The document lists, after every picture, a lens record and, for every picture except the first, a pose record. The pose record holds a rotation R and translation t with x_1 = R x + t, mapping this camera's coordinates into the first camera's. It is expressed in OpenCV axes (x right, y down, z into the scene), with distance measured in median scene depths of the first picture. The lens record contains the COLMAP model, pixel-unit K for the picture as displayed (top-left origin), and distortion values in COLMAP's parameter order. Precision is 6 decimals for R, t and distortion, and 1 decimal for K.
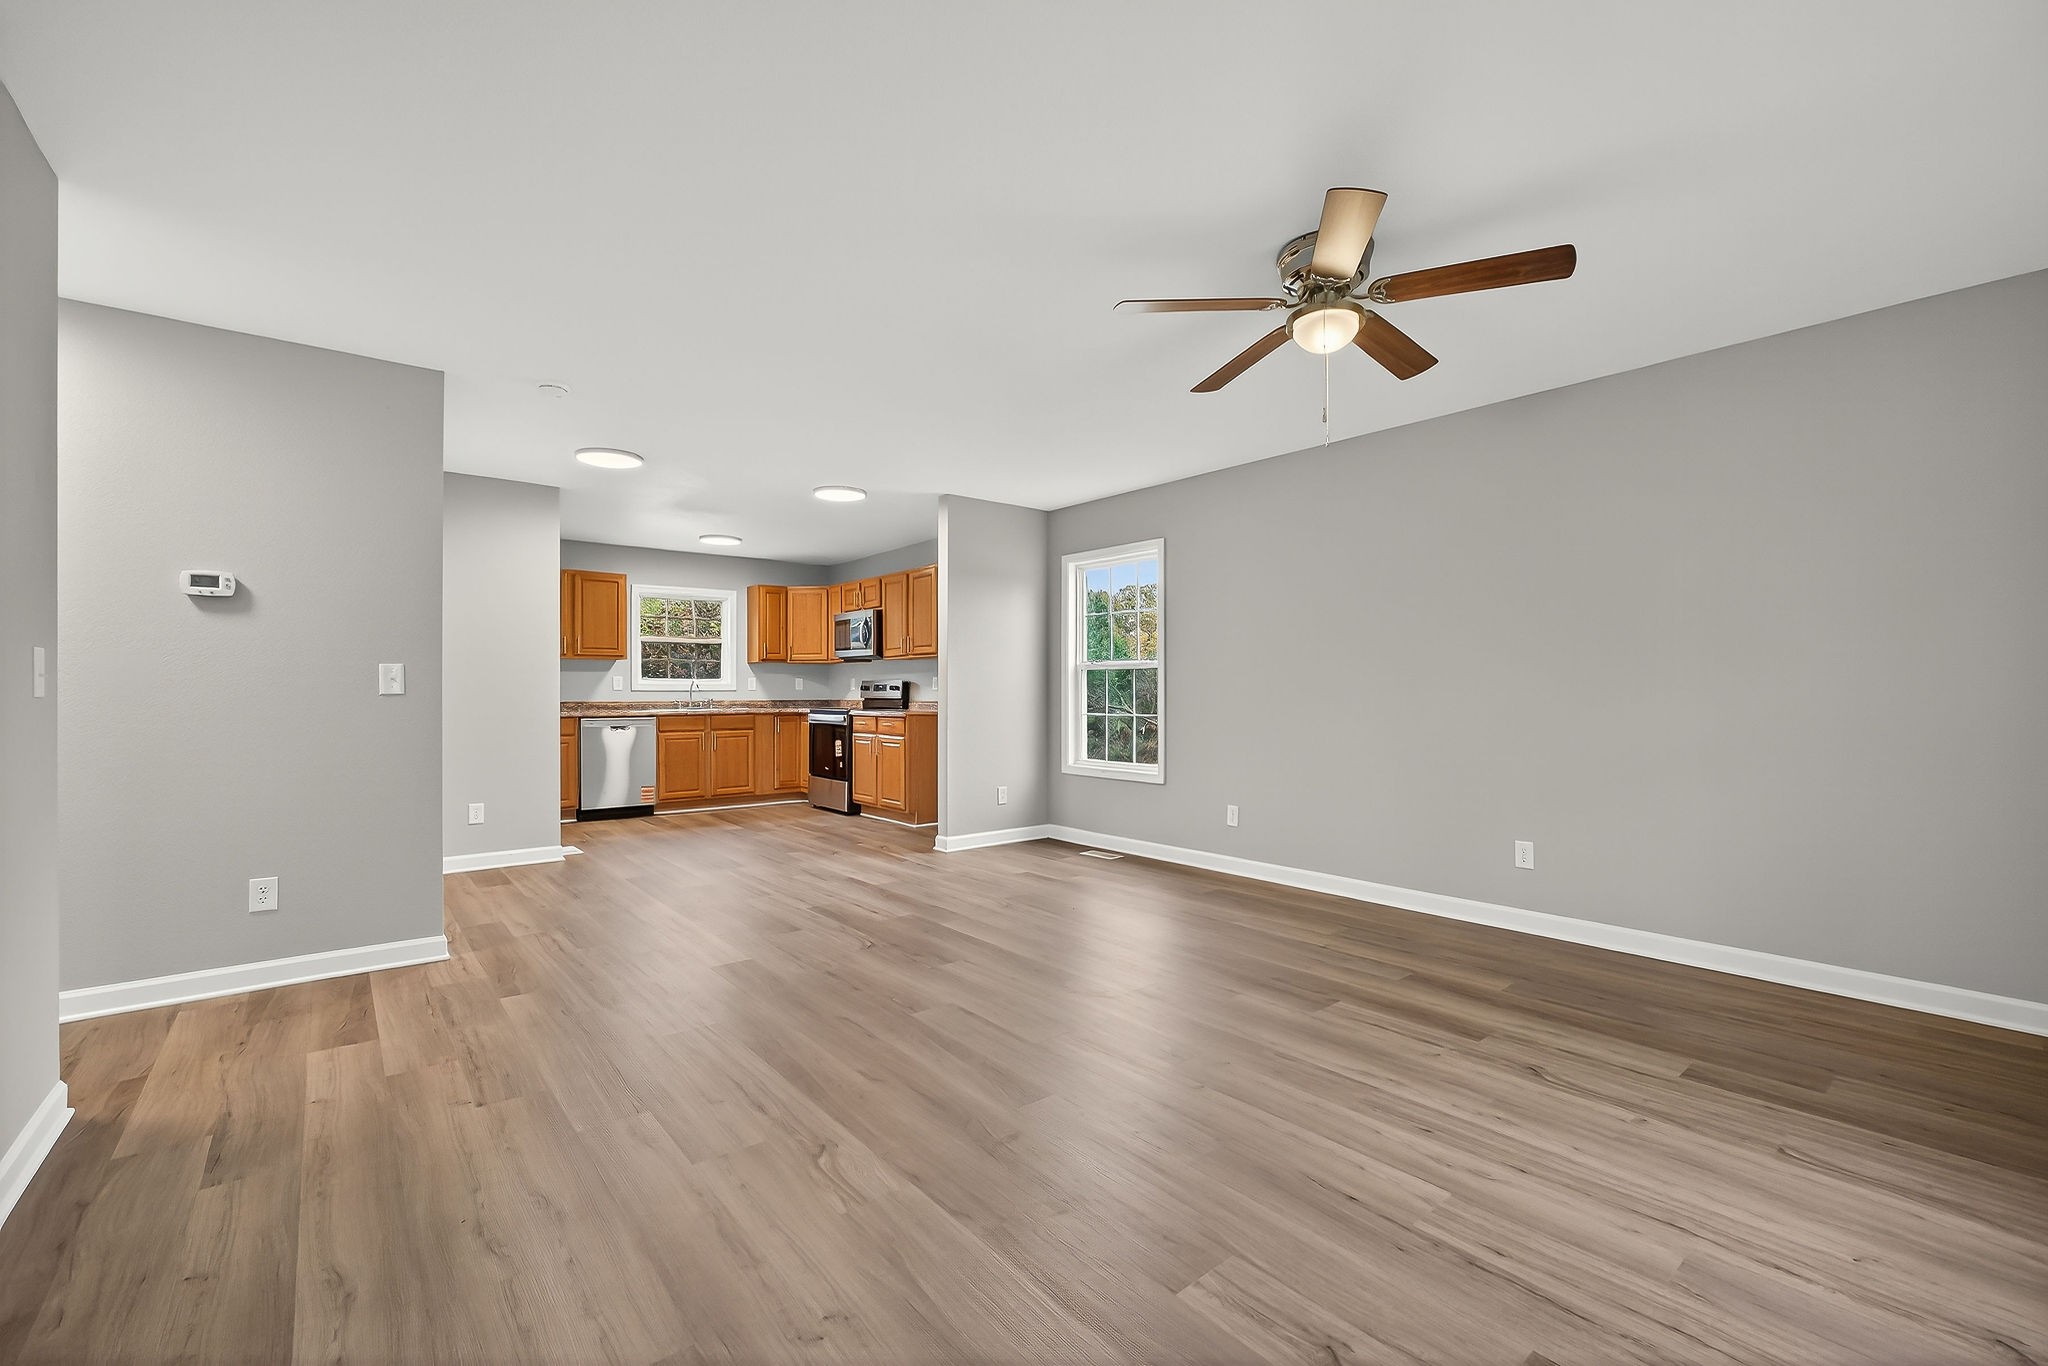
lens RADIAL K [[869.1, 0, 1028.7], [0, 869.1, 686.8], [0, 0, 1]] dist [-0.008362, 0.000065]
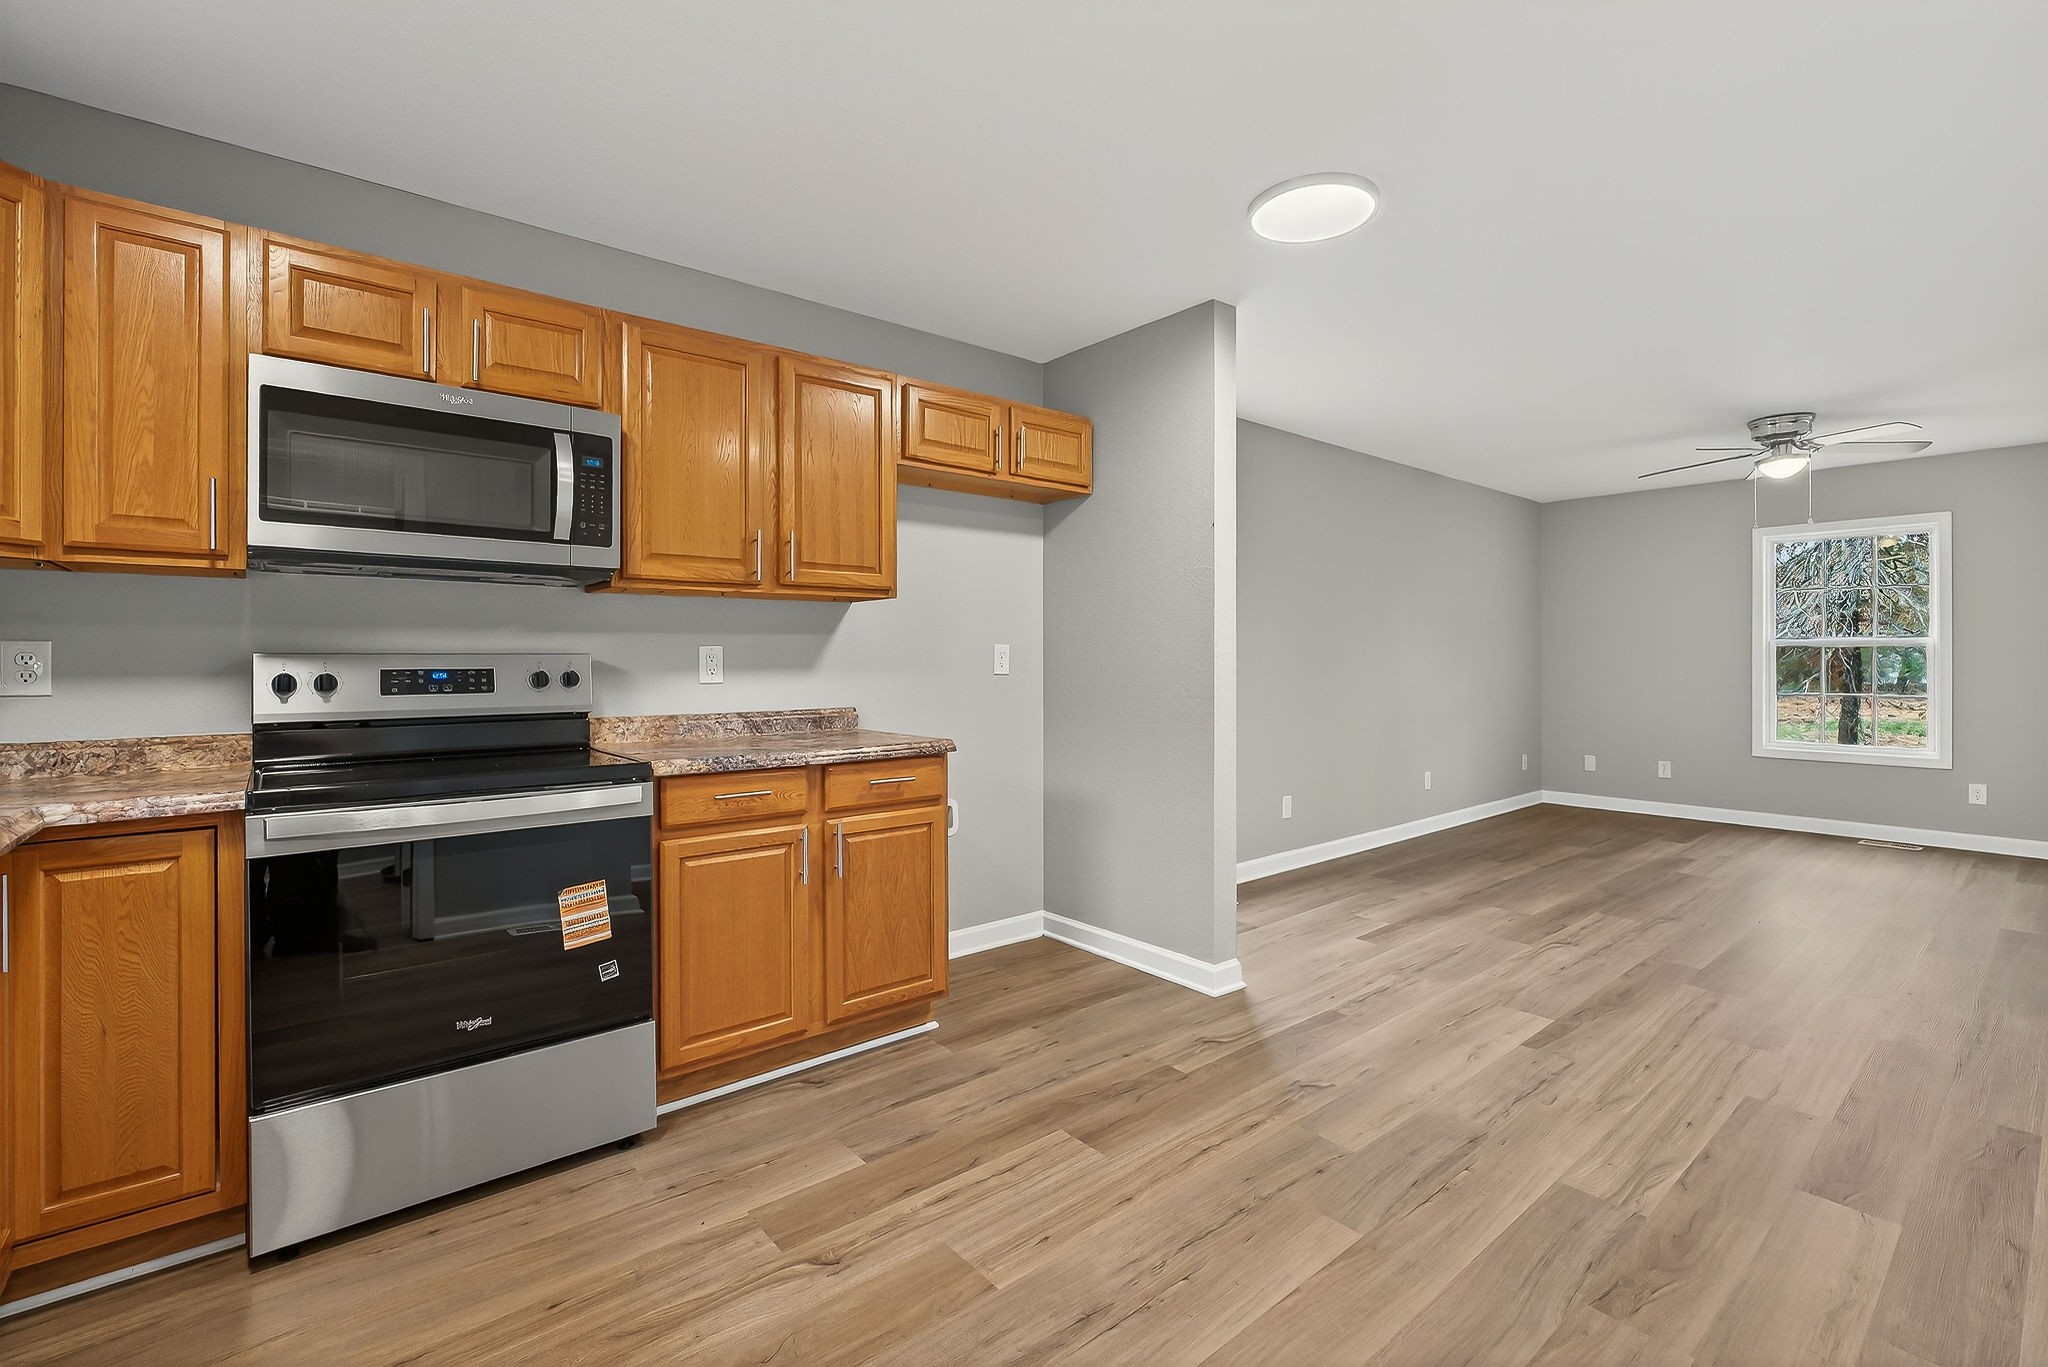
lens RADIAL K [[898.7, 0, 1028.3], [0, 898.7, 658.7], [0, 0, 1]] dist [-0.006830, 0.000212]
pose [[-0.011780, 0.000477, 0.999931, -1.000269], [-0.002251, 0.999997, -0.000504, -0.013119], [-0.999928, -0.002256, -0.011779, 1.775201]]
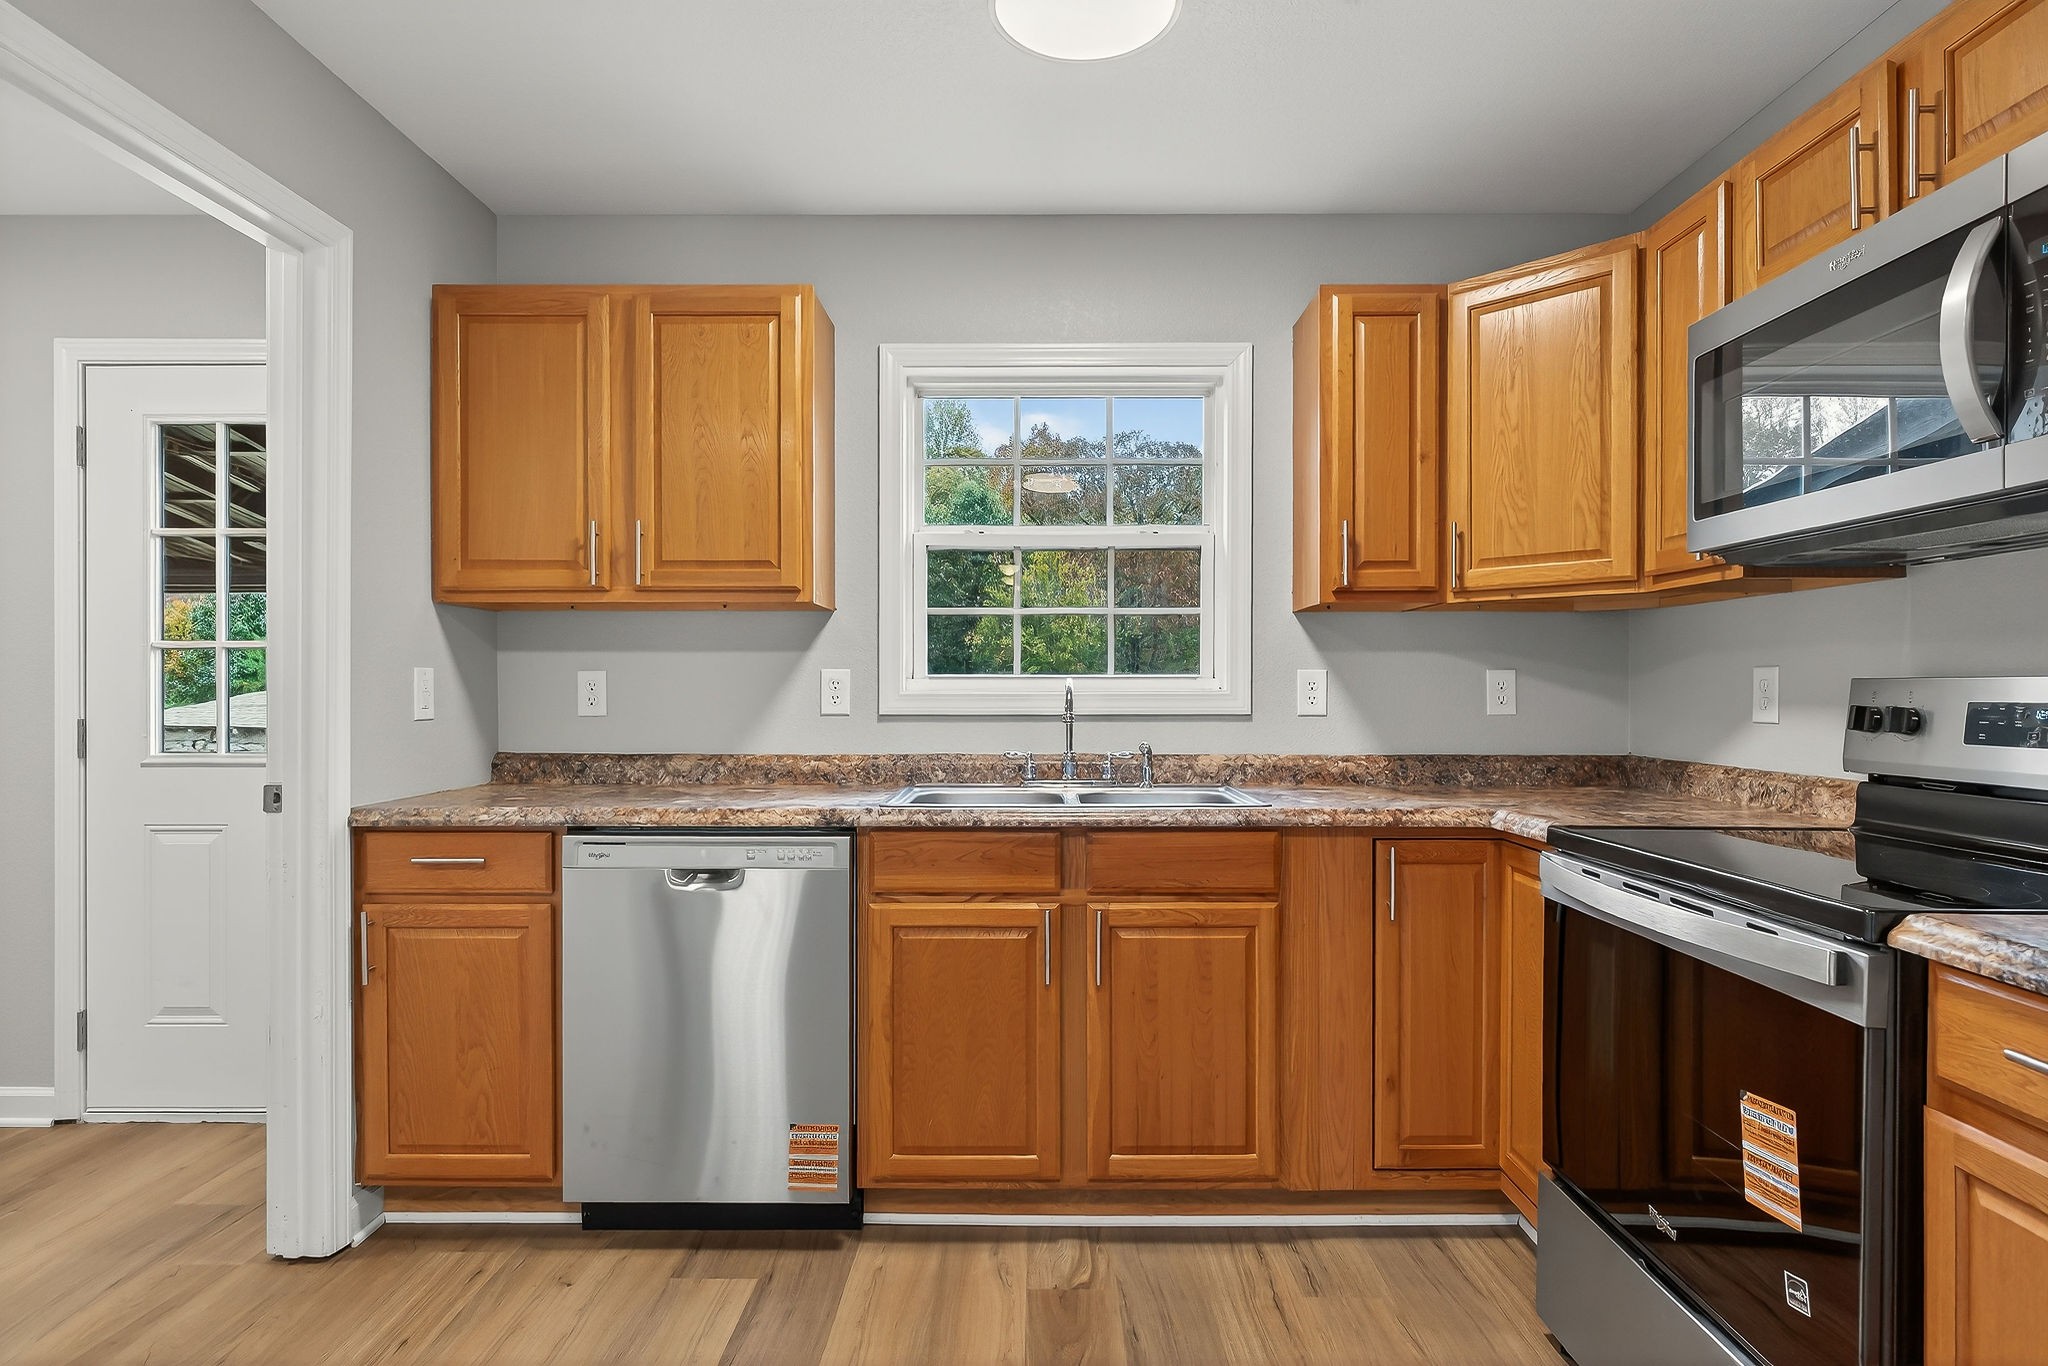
lens RADIAL K [[1047.6, 0, 1035.5], [0, 1047.6, 692.8], [0, 0, 1]] dist [-0.001685, 0.000089]
pose [[0.769001, 0.004569, -0.639232, -0.413322], [0.000331, 0.999971, 0.007546, -0.012706], [0.639248, -0.006014, 0.768977, 1.619226]]
